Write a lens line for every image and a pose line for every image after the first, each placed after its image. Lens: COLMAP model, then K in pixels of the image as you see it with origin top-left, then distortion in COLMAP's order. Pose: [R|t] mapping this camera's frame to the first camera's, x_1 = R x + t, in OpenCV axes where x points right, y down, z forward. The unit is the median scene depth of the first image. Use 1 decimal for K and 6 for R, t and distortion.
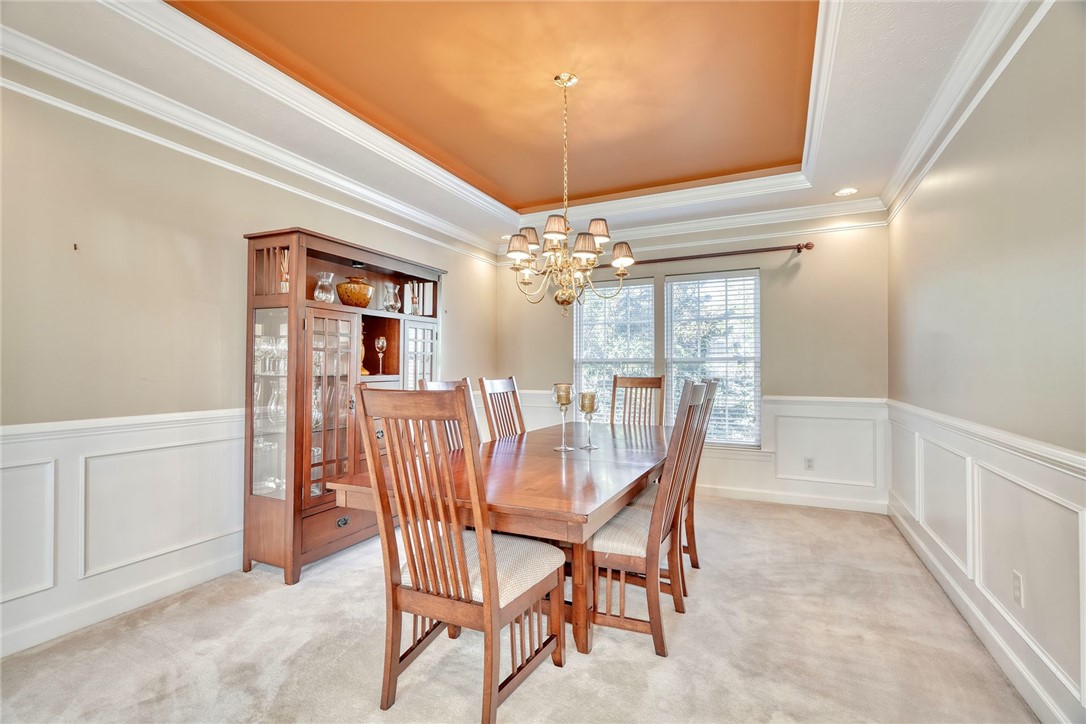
lens RADIAL K [[493.1, 0, 543.5], [0, 493.1, 364.6], [0, 0, 1]] dist [-0.003813, -0.000116]
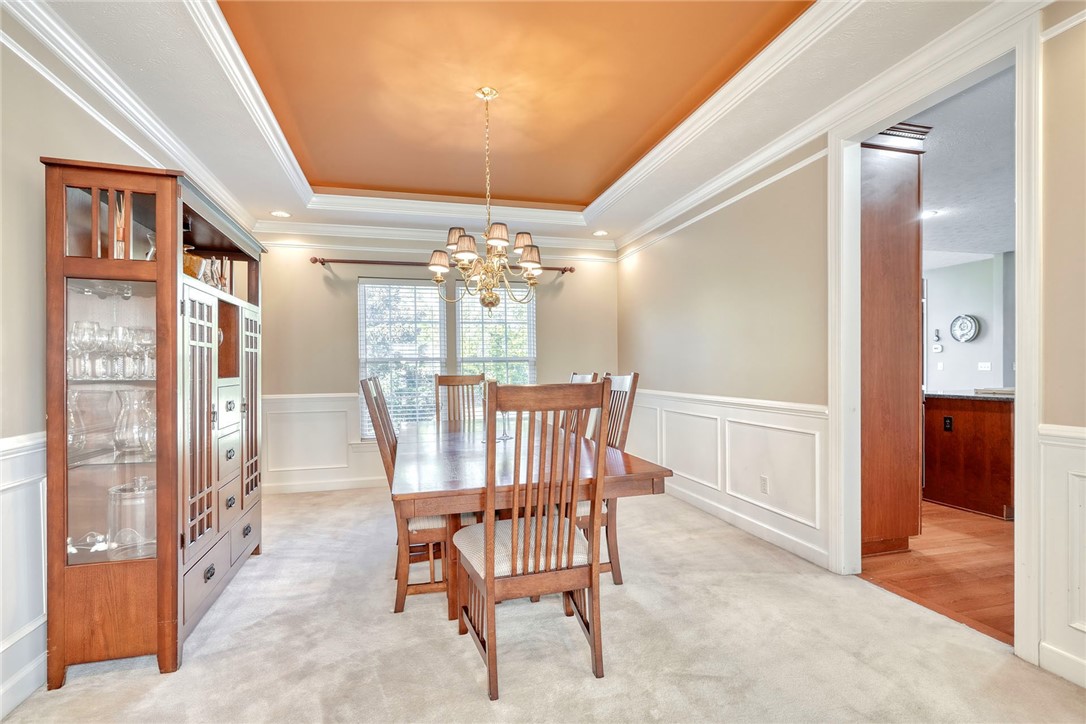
lens RADIAL K [[503.4, 0, 542.3], [0, 503.4, 375.9], [0, 0, 1]] dist [-0.000874, -0.000091]
pose [[0.753016, -0.020570, 0.657681, -0.547726], [0.007143, 0.999708, 0.023089, 0.004304], [-0.657964, -0.012688, 0.752943, 0.094741]]
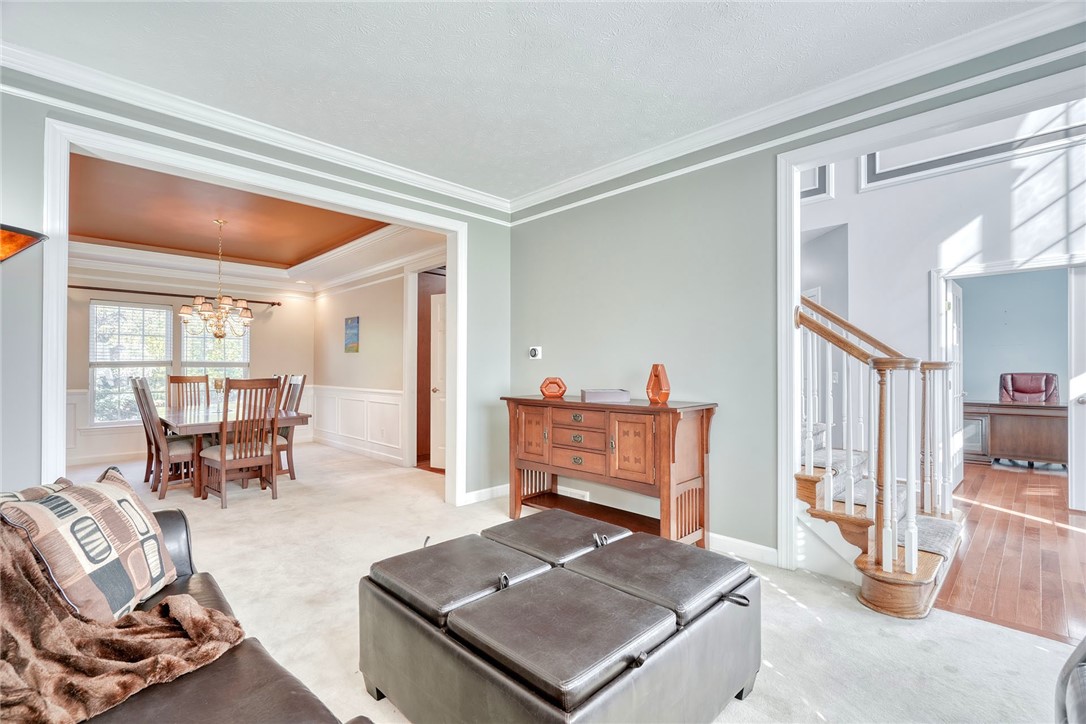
lens RADIAL K [[493.1, 0, 543.5], [0, 493.1, 364.6], [0, 0, 1]] dist [-0.003813, -0.000116]
pose [[0.323582, 0.009970, 0.946148, -1.282186], [-0.010156, 0.999923, -0.007063, -0.014330], [-0.946146, -0.007323, 0.323658, -0.781838]]
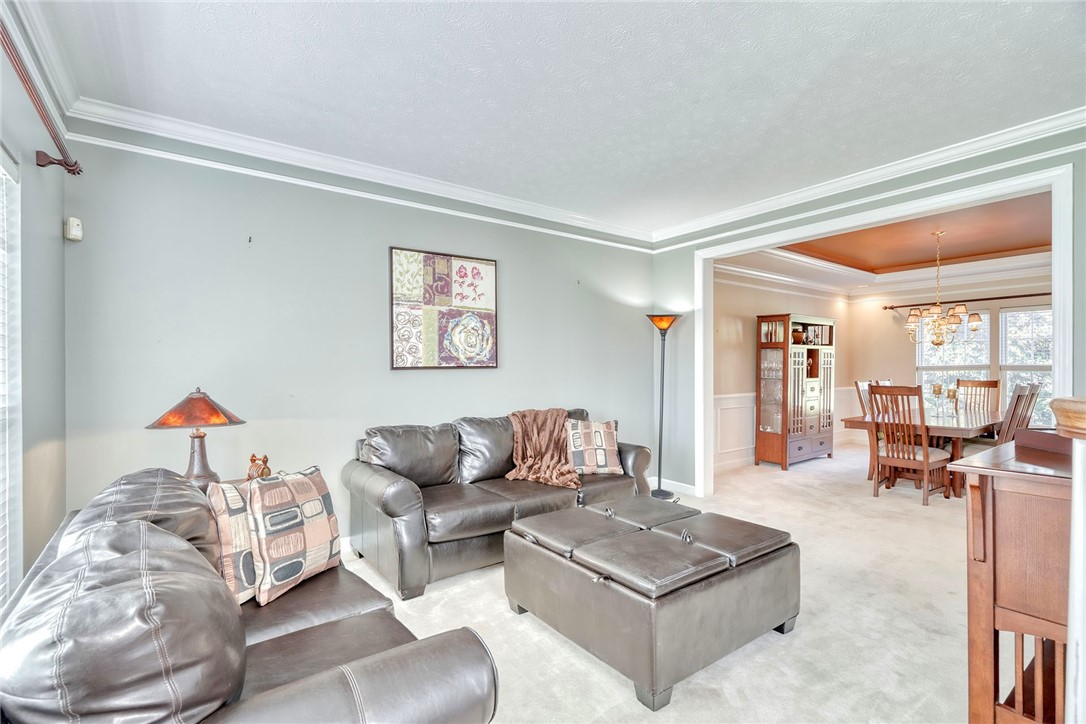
lens RADIAL K [[503.4, 0, 535.1], [0, 503.4, 365.9], [0, 0, 1]] dist [-0.002766, 0.000134]
pose [[0.879881, -0.001185, -0.475192, -0.400250], [0.006350, 0.999937, 0.009265, -0.061653], [0.475151, -0.011170, 0.879833, -1.491344]]
